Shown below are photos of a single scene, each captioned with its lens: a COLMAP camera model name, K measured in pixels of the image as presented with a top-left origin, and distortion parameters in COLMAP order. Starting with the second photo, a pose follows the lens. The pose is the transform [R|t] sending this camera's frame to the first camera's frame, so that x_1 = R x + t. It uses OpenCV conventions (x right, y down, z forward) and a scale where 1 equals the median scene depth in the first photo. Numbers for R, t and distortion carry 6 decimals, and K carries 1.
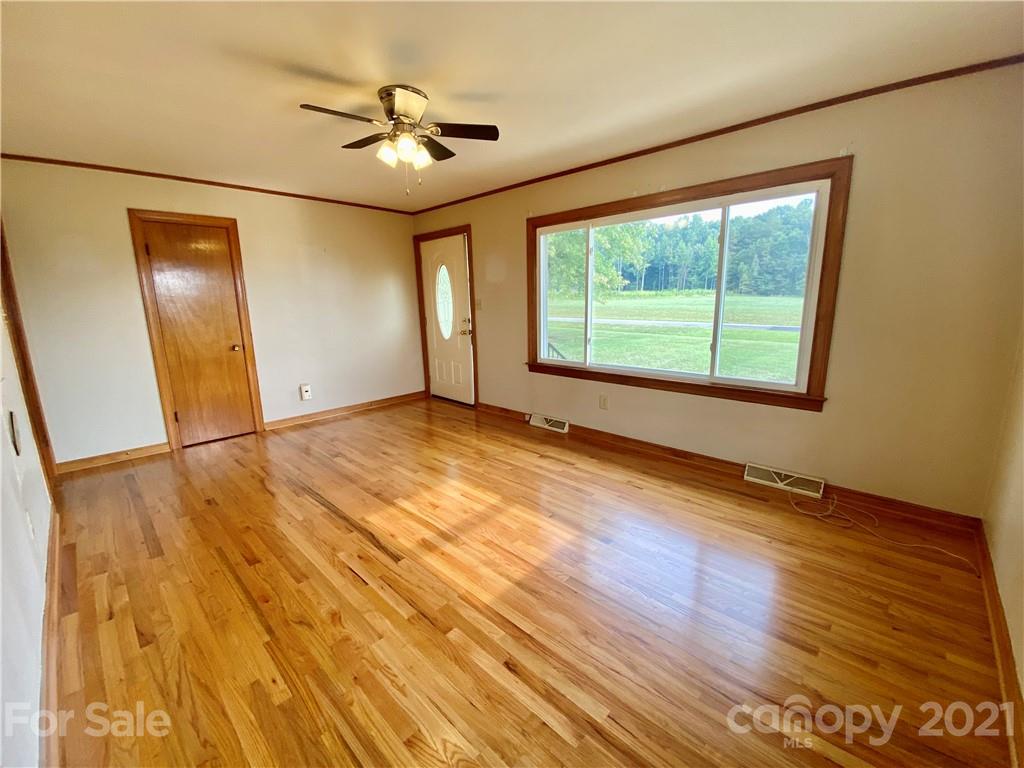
lens RADIAL K [[414.7, 0, 512.1], [0, 414.7, 382.1], [0, 0, 1]] dist [0.029110, -0.024611]
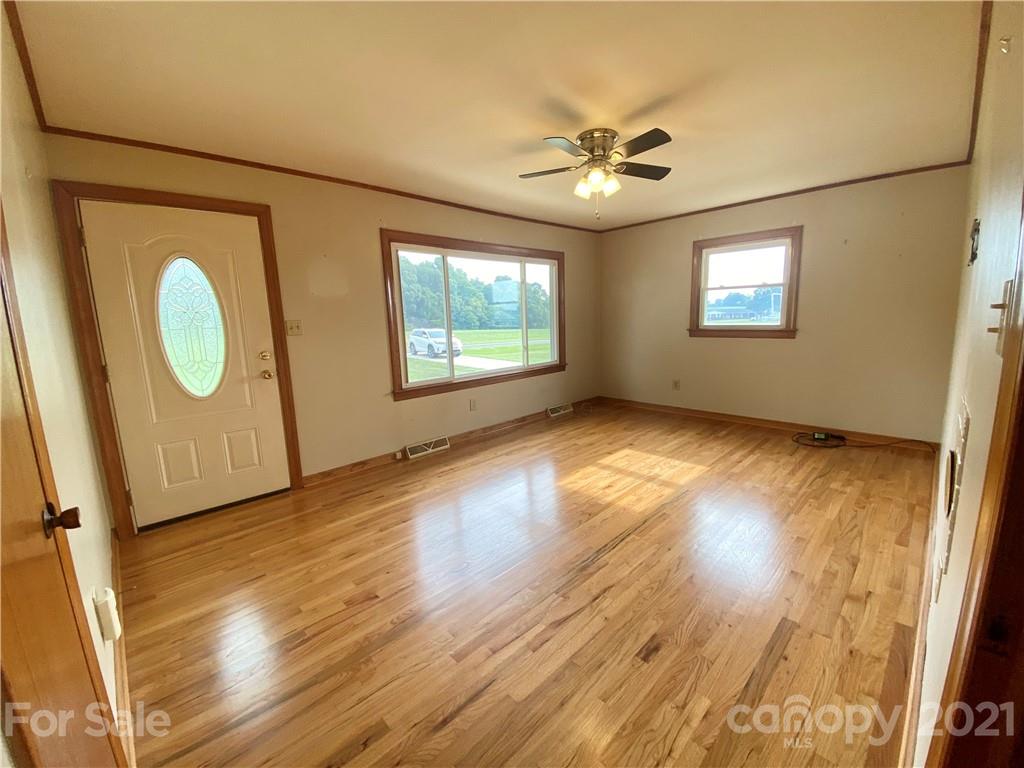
lens RADIAL K [[414.7, 0, 512.1], [0, 414.7, 382.1], [0, 0, 1]] dist [0.029110, -0.024611]
pose [[0.037899, -0.141930, 0.989151, -0.865866], [0.228491, 0.964869, 0.129691, -0.131220], [-0.972808, 0.221097, 0.068998, 0.740569]]
